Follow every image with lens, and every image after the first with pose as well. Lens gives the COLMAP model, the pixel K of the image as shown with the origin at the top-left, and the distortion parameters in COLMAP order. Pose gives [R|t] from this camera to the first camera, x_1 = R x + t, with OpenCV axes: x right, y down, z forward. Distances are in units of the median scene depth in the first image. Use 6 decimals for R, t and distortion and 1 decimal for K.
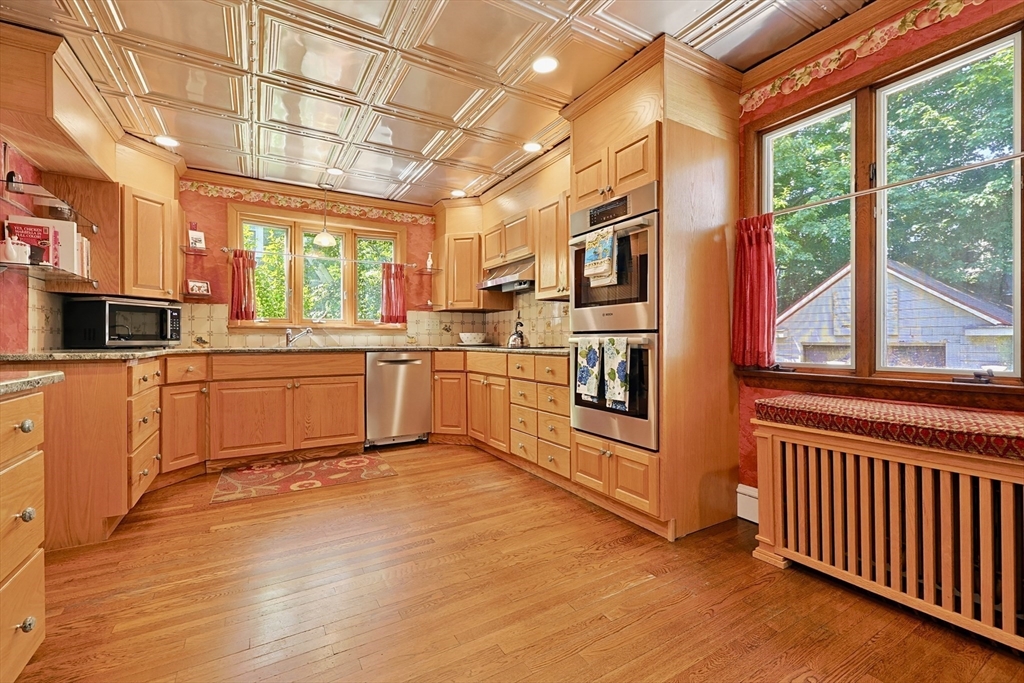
lens RADIAL K [[436.7, 0, 514.4], [0, 436.7, 343.8], [0, 0, 1]] dist [-0.004213, 0.000643]
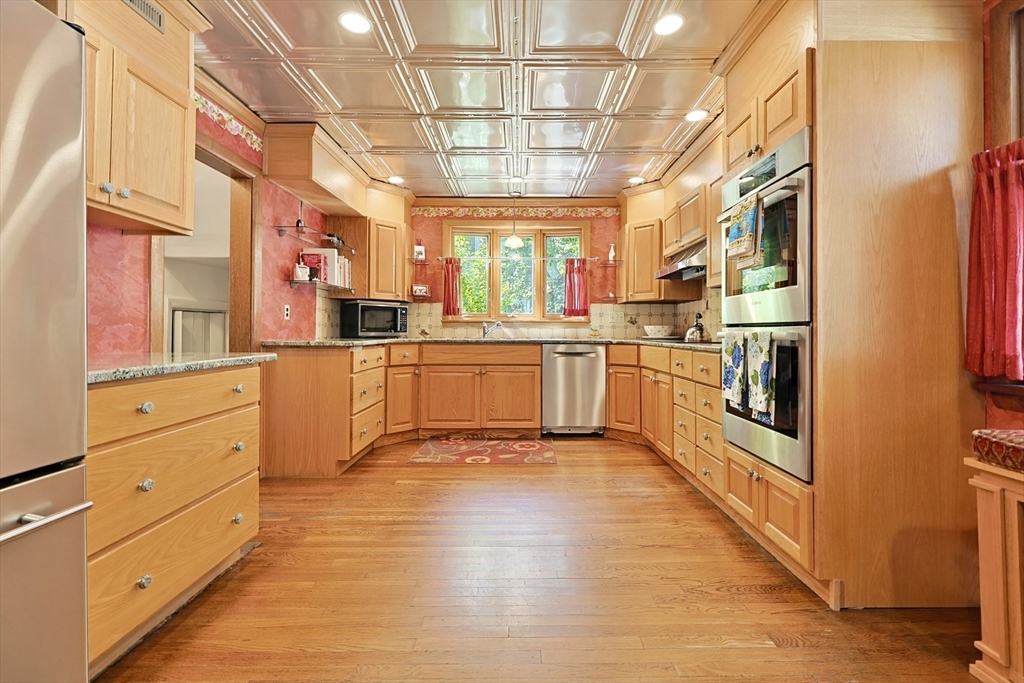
lens RADIAL K [[436.7, 0, 518.8], [0, 436.7, 330.8], [0, 0, 1]] dist [-0.004213, 0.000643]
pose [[0.862307, 0.003212, -0.506375, 0.183524], [-0.009013, 0.999919, -0.009006, -0.003677], [0.506305, 0.012330, 0.862266, 0.062767]]
